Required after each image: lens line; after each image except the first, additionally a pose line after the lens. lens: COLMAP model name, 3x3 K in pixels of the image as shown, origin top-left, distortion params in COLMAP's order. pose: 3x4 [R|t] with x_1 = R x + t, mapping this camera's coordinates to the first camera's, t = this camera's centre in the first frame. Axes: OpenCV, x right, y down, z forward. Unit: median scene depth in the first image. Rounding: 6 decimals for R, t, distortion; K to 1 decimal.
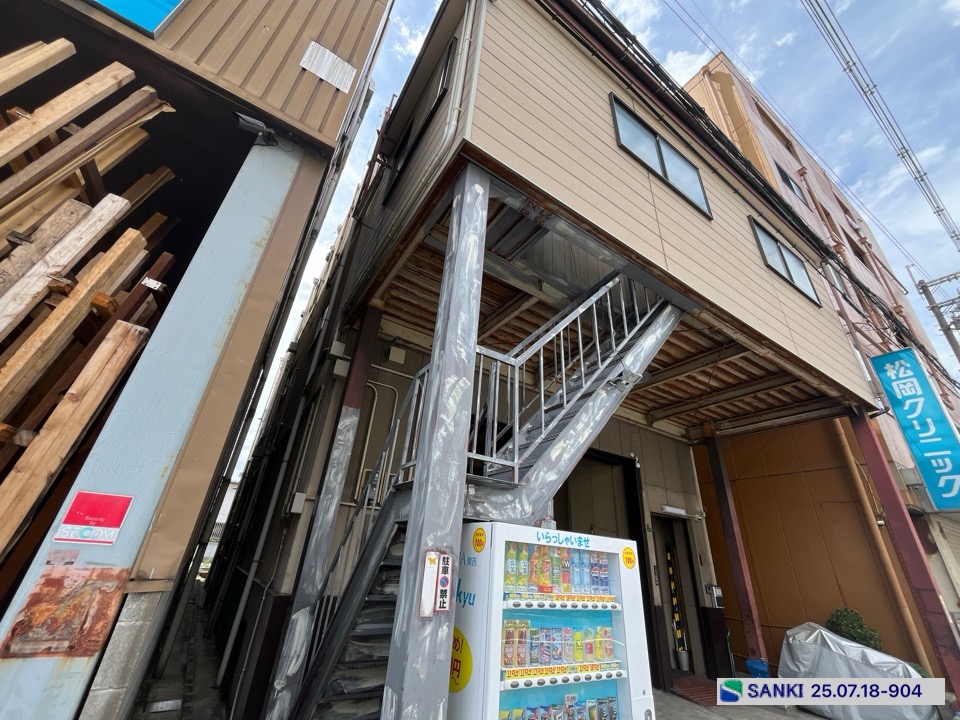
lens RADIAL K [[390.1, 0, 477.0], [0, 390.1, 360.6], [0, 0, 1]] dist [-0.002987, 0.000335]
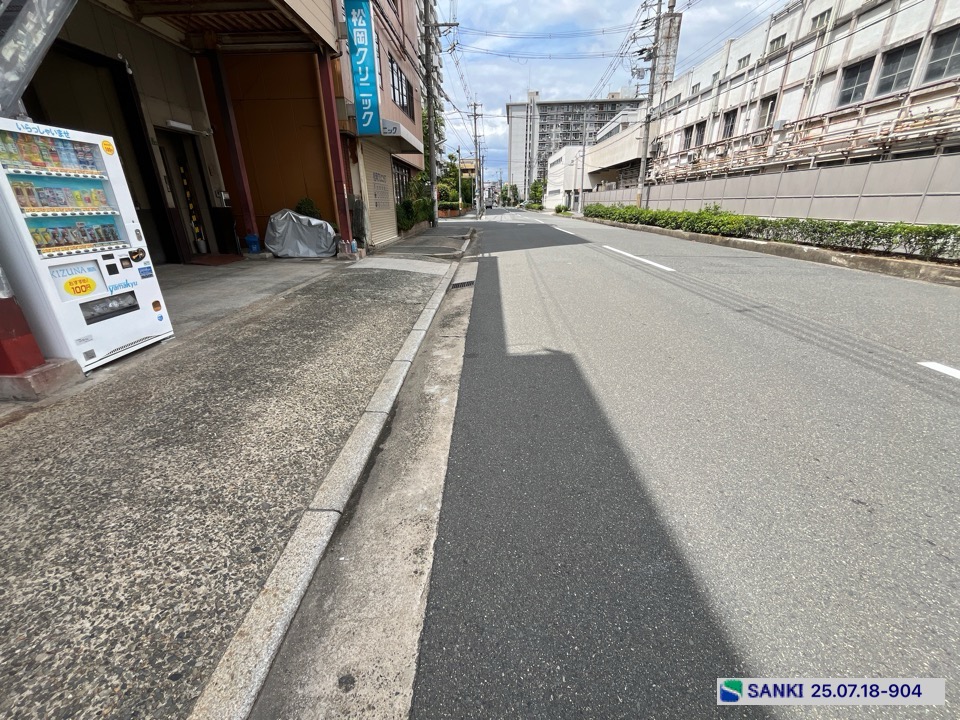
lens RADIAL K [[390.1, 0, 477.0], [0, 390.1, 360.6], [0, 0, 1]] dist [-0.002987, 0.000335]
pose [[0.561324, -0.379923, 0.735238, -0.170079], [-0.335864, 0.707376, 0.621944, -0.243716], [-0.756380, -0.596052, 0.269464, -0.727447]]
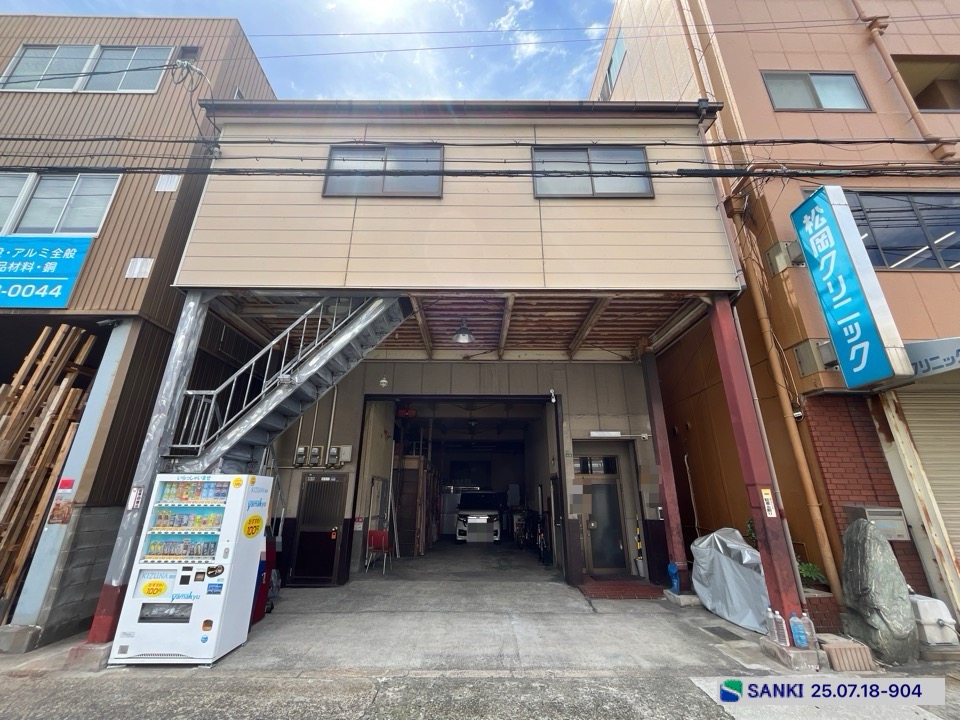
lens RADIAL K [[390.1, 0, 477.0], [0, 390.1, 360.6], [0, 0, 1]] dist [-0.002987, 0.000335]
pose [[0.843073, -0.242587, -0.479979, 1.874538], [0.295855, 0.954506, 0.037244, 0.144466], [0.449108, -0.173404, 0.876489, -0.067866]]
